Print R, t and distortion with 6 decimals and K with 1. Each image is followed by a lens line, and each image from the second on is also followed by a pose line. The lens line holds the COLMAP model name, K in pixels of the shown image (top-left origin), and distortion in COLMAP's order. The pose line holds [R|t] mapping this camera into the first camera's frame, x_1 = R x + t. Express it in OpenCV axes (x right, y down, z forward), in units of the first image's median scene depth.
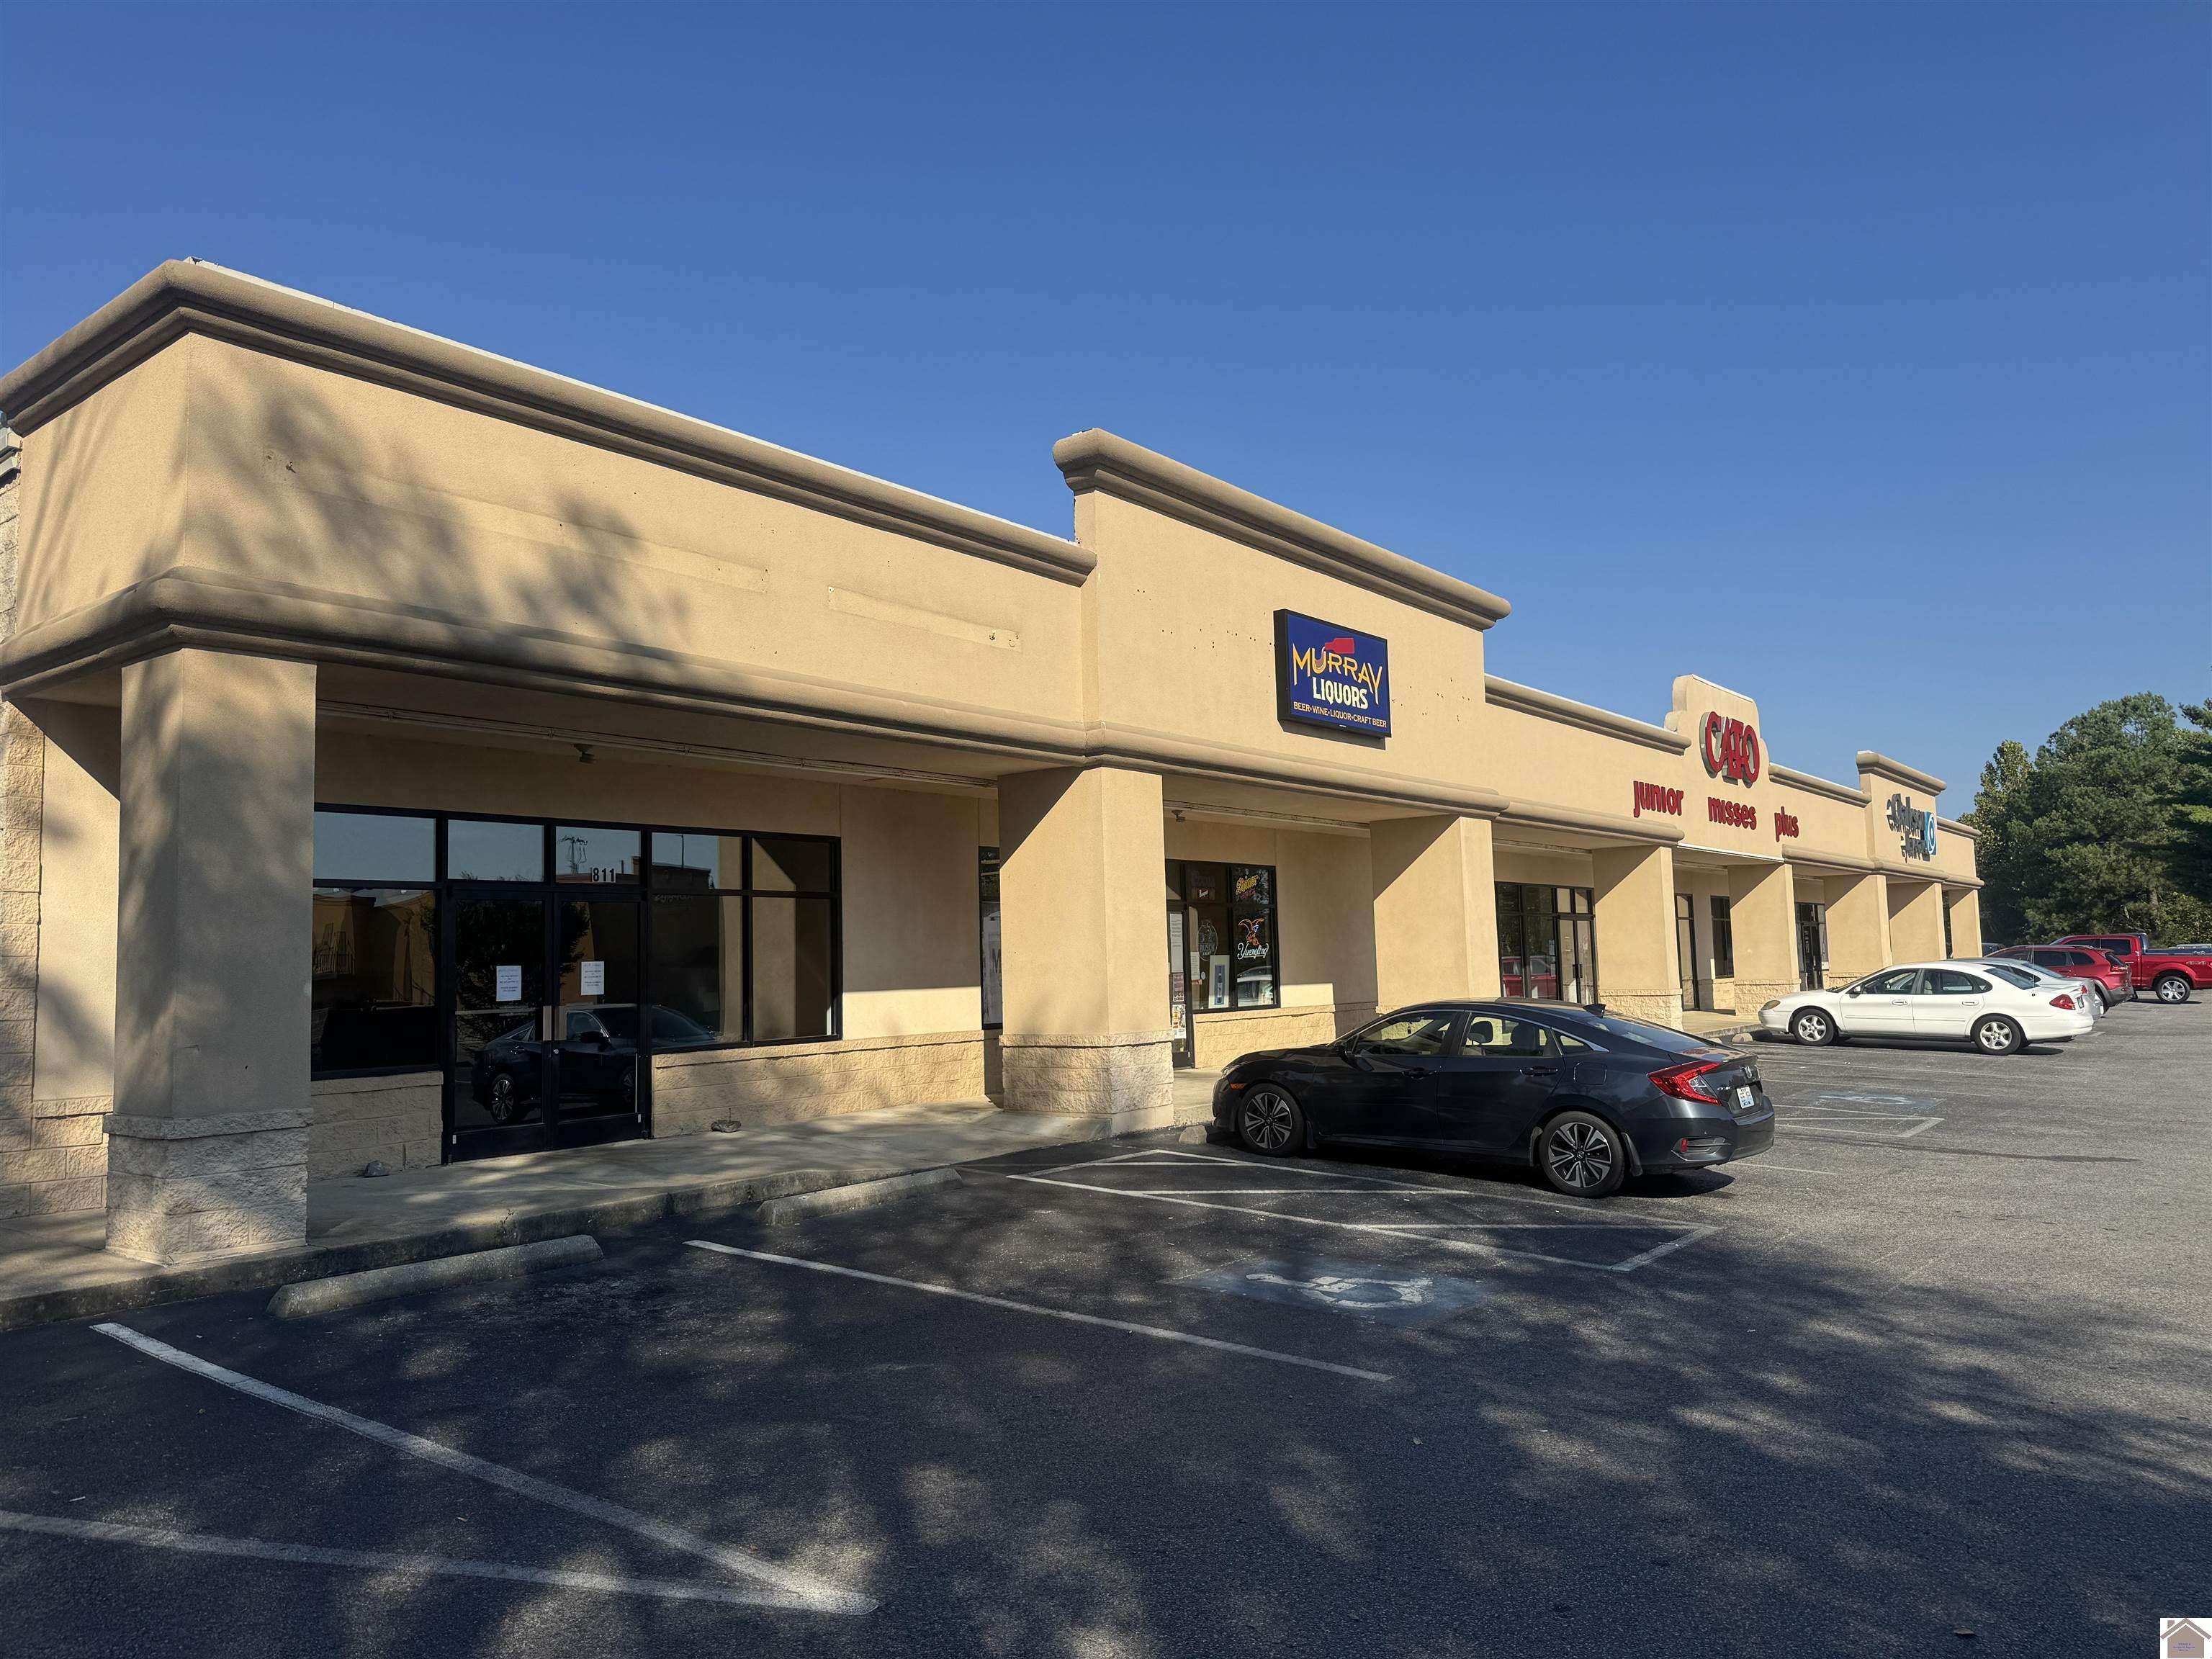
lens RADIAL K [[1540.3, 0, 1096.4], [0, 1540.3, 832.5], [0, 0, 1]] dist [0.134060, -0.209794]
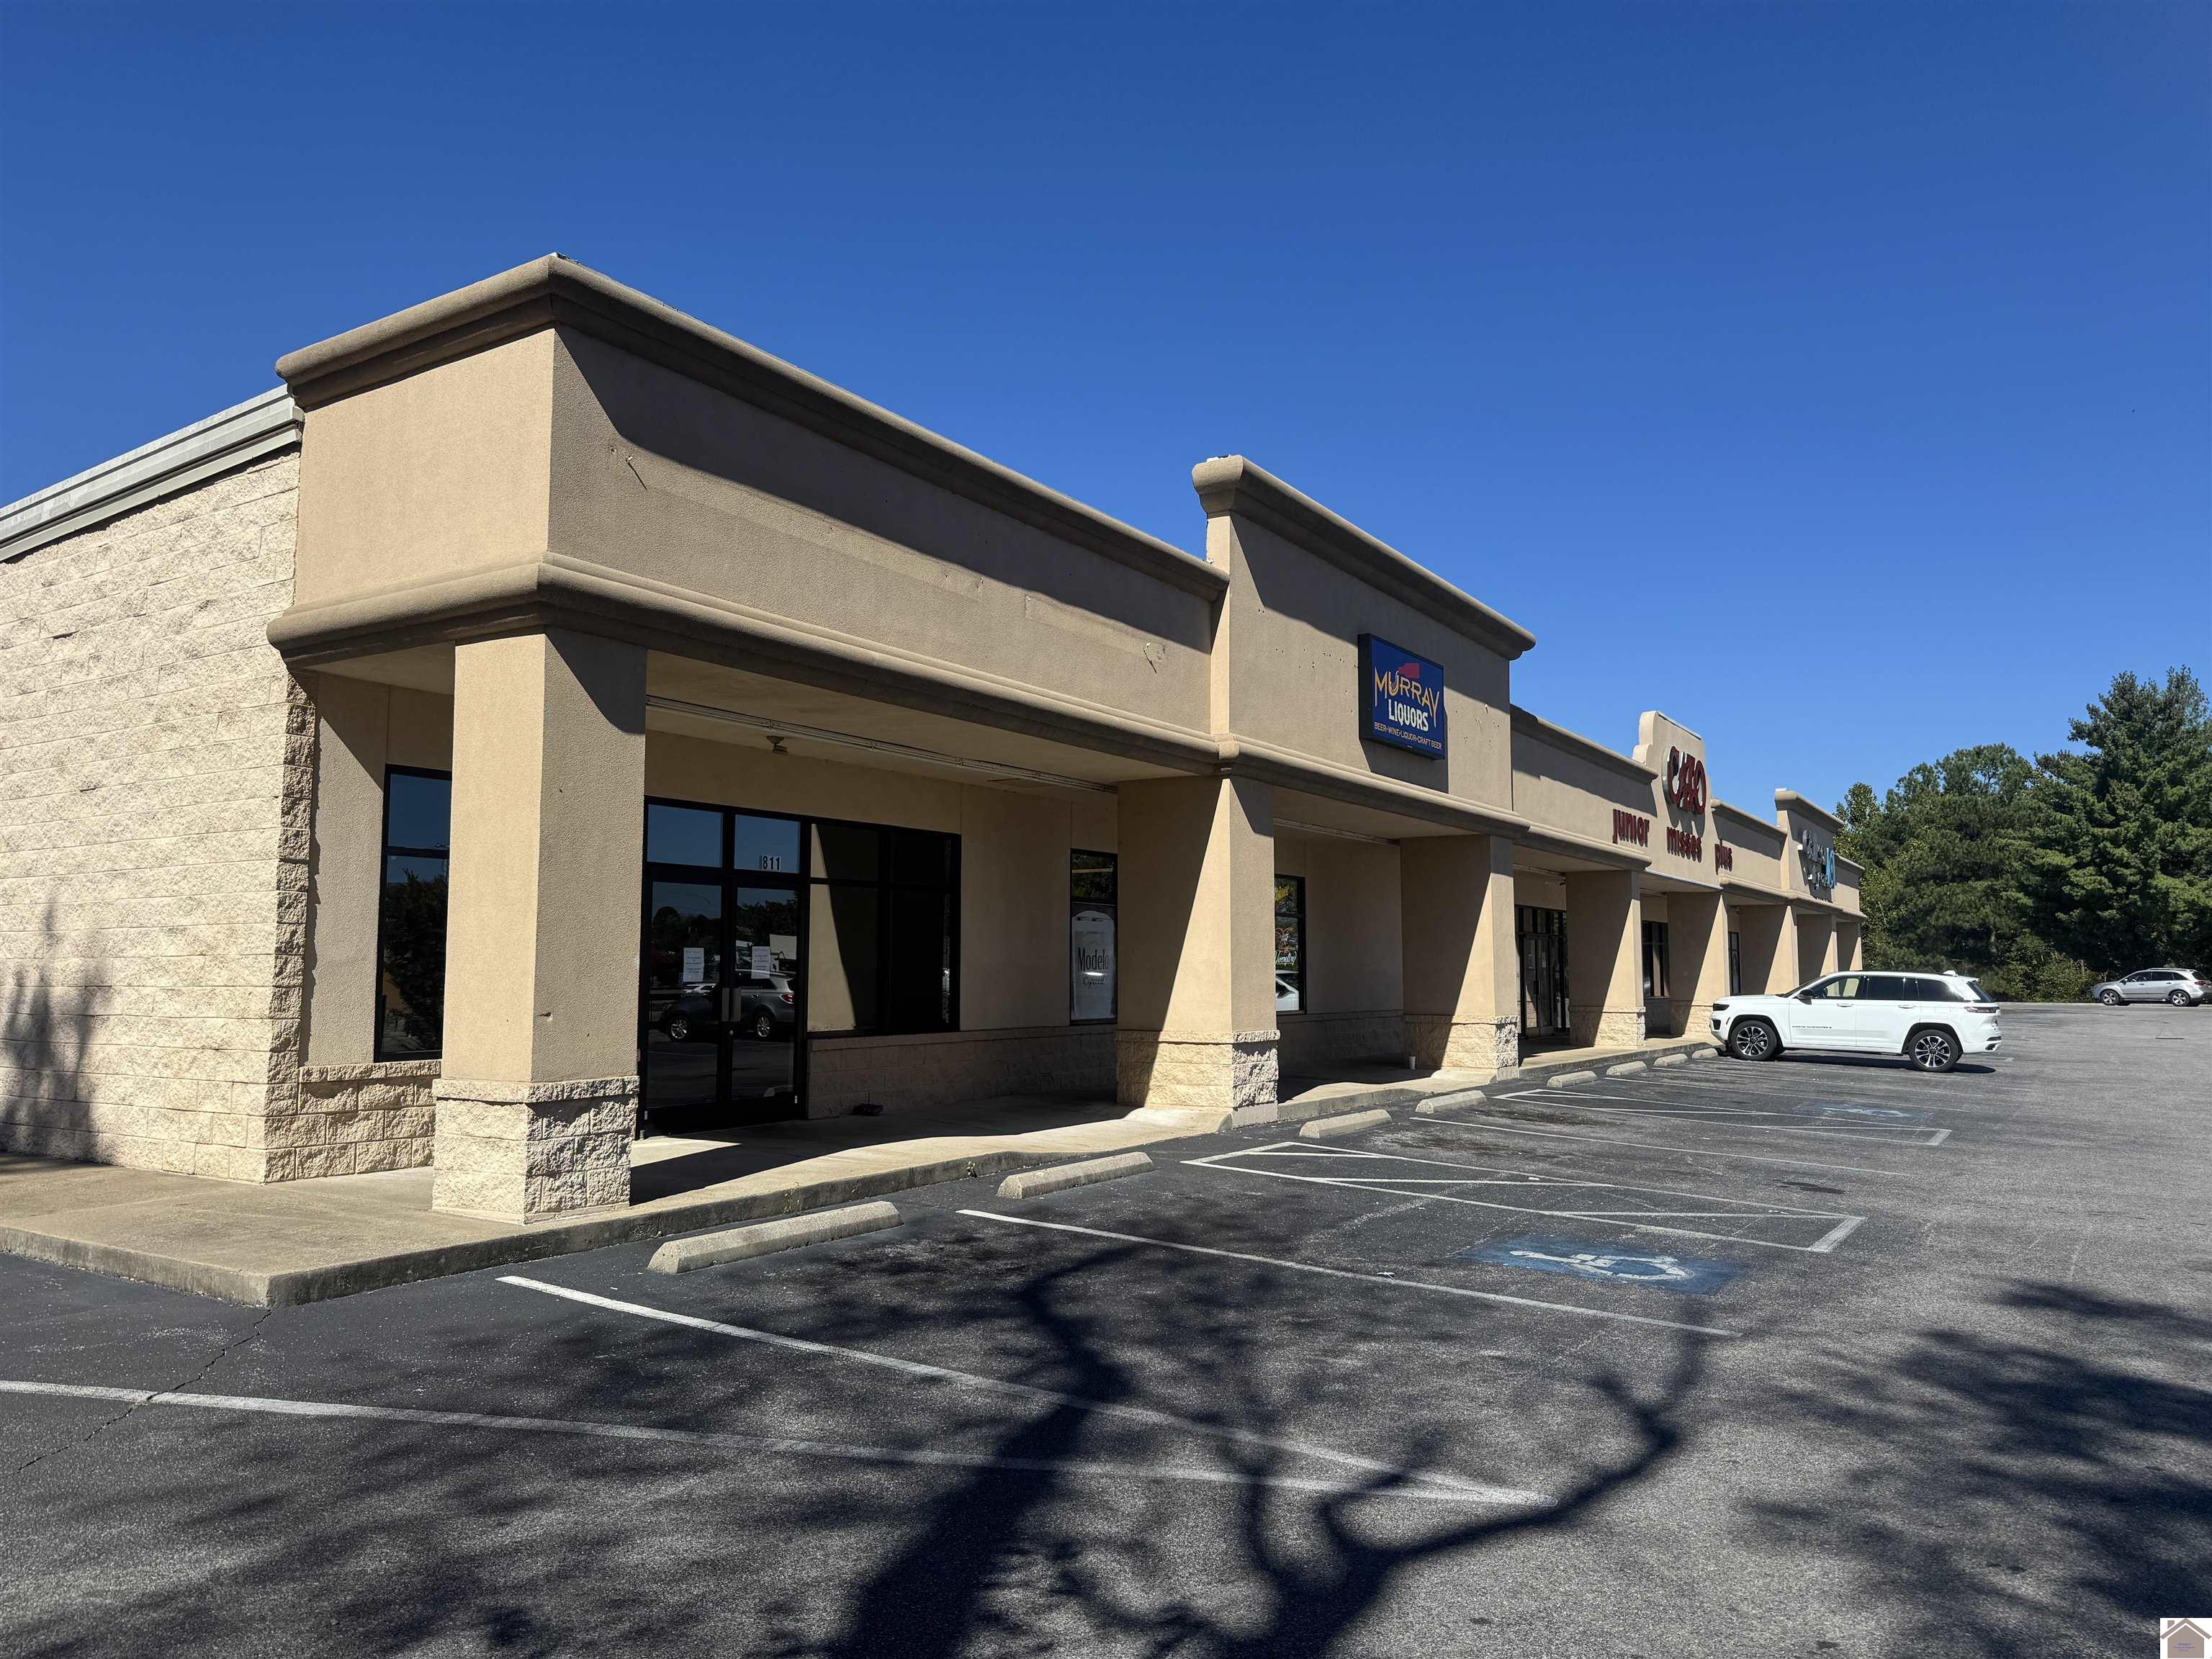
lens RADIAL K [[1536.7, 0, 1102.8], [0, 1536.7, 843.1], [0, 0, 1]] dist [0.124021, -0.232595]
pose [[0.995274, 0.037157, 0.089712, -0.182159], [-0.037341, 0.999303, 0.000371, 0.005173], [-0.089635, -0.003719, 0.995968, -0.036193]]
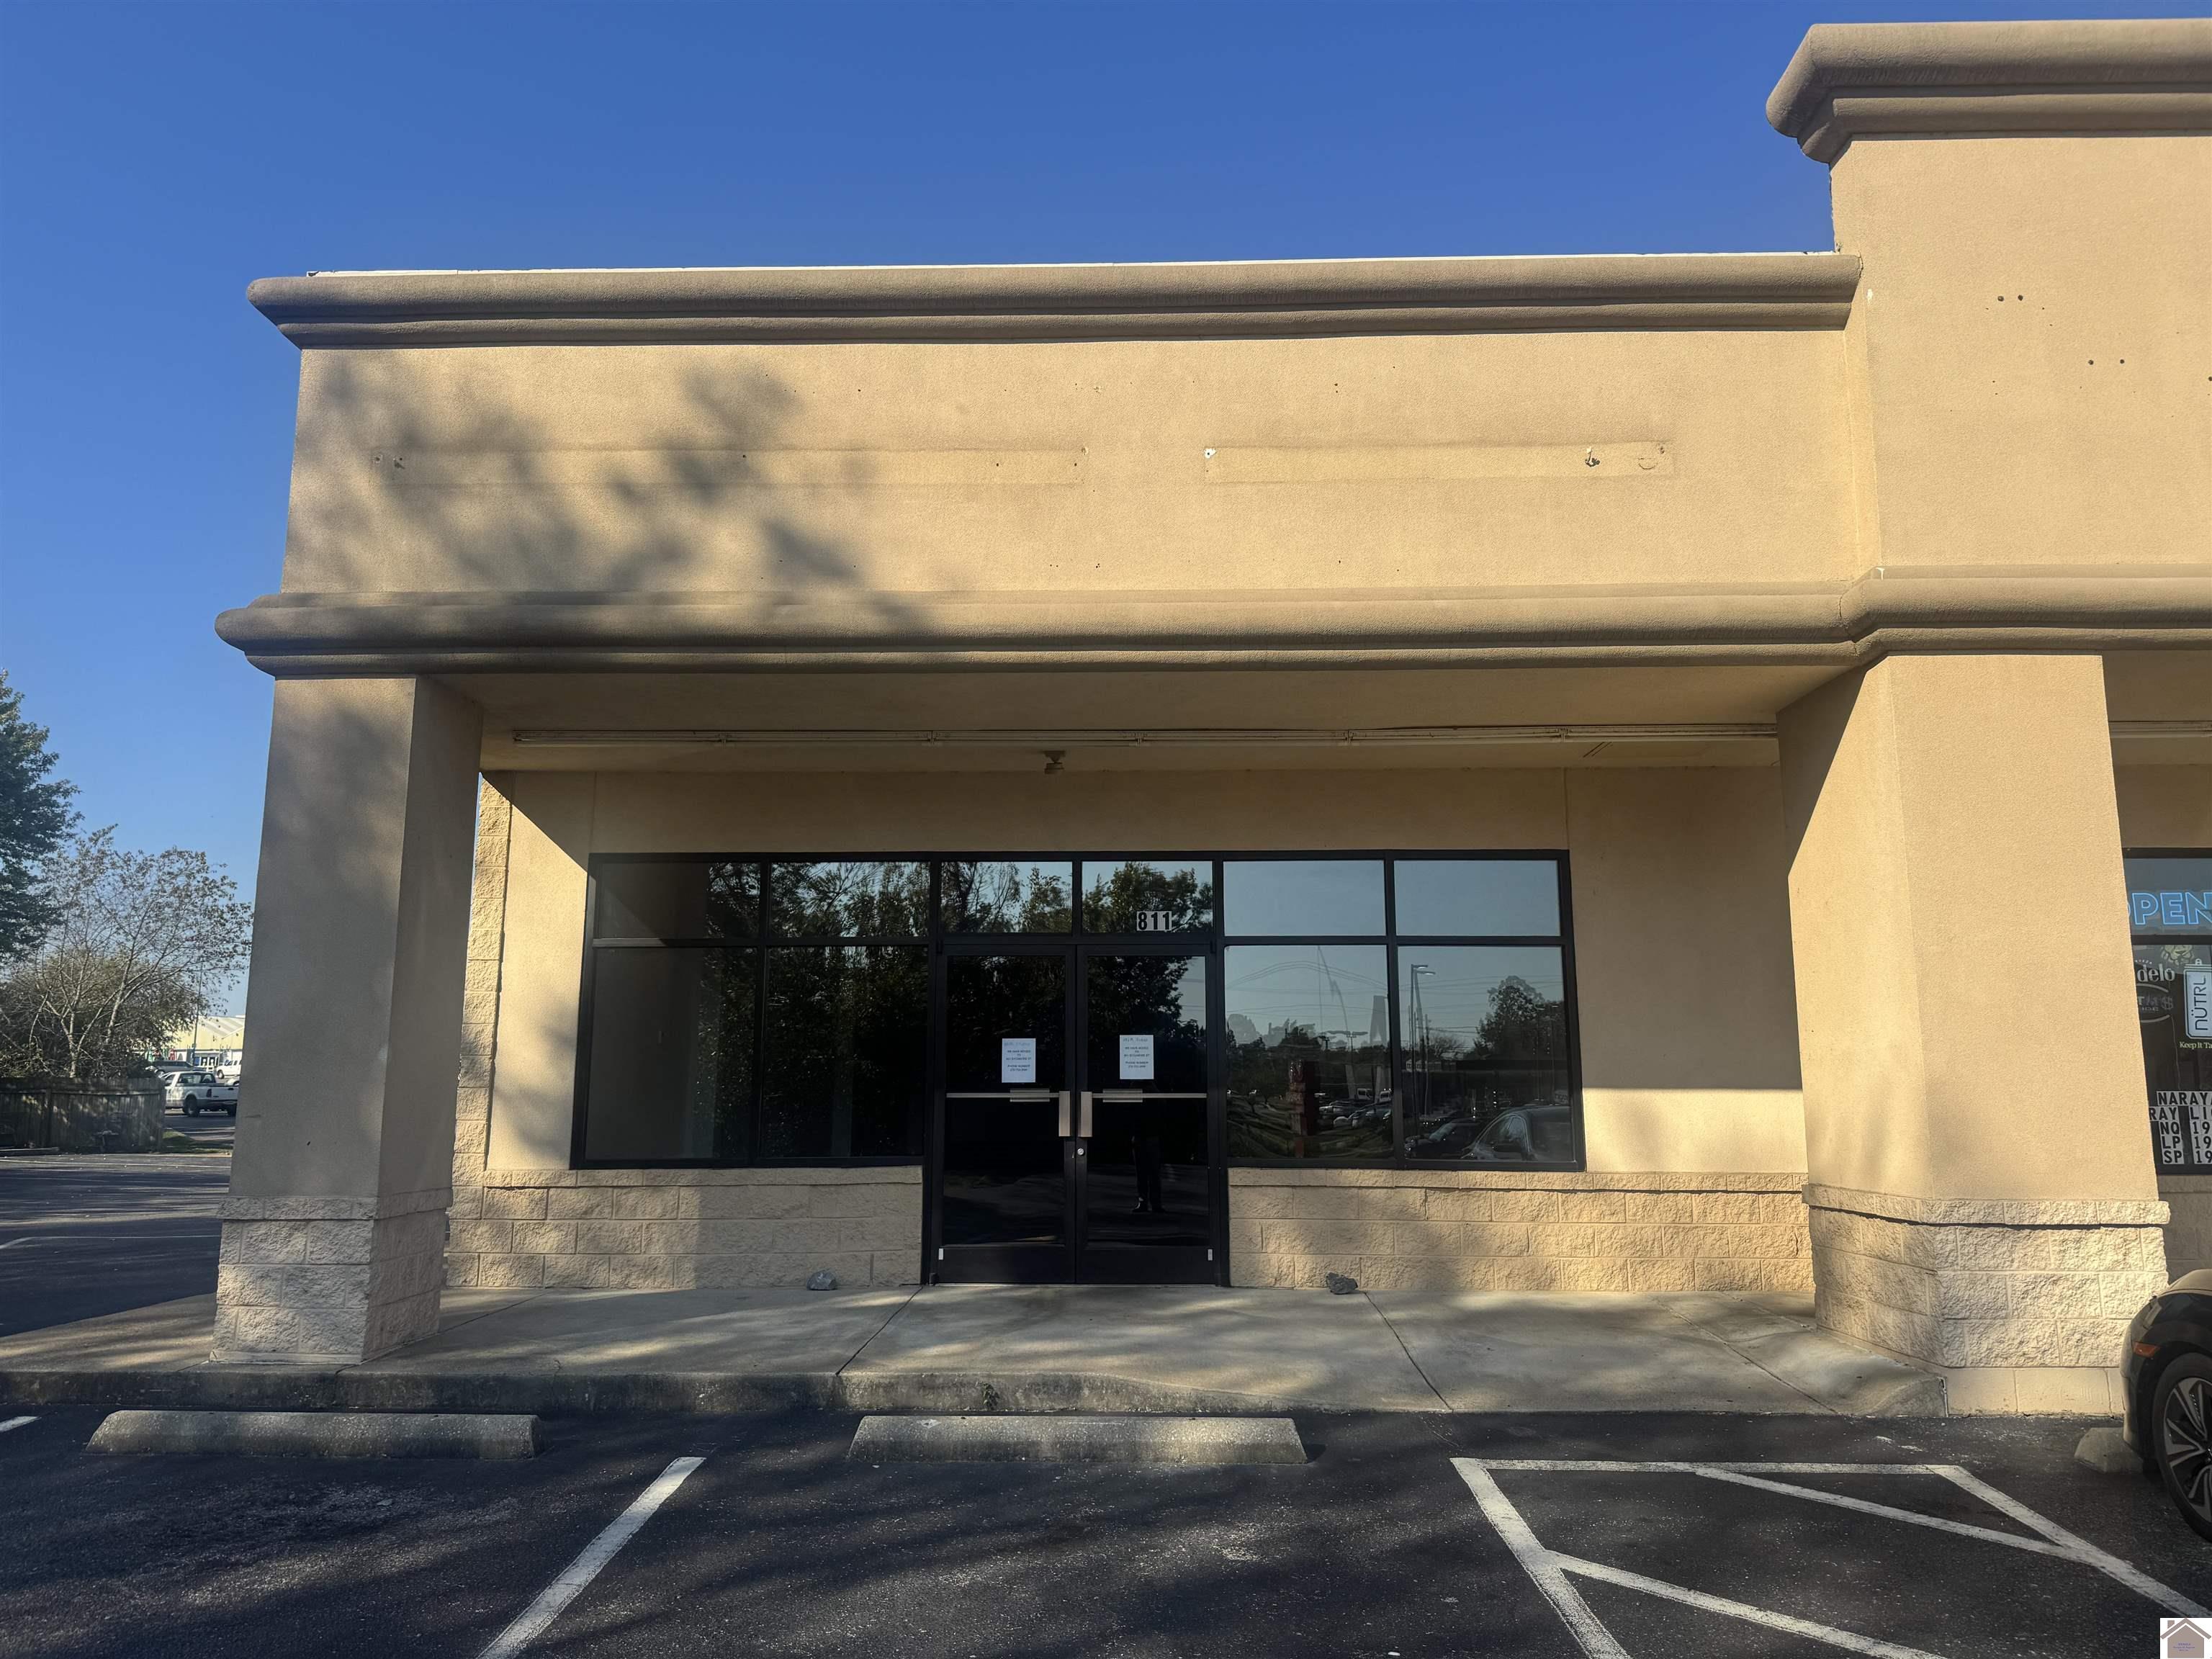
lens RADIAL K [[1540.3, 0, 1096.4], [0, 1540.3, 832.5], [0, 0, 1]] dist [0.134060, -0.209794]
pose [[0.591291, -0.103445, -0.799796, 0.262147], [0.052526, 0.994573, -0.089805, 0.048377], [0.804746, 0.011090, 0.593516, 0.507777]]
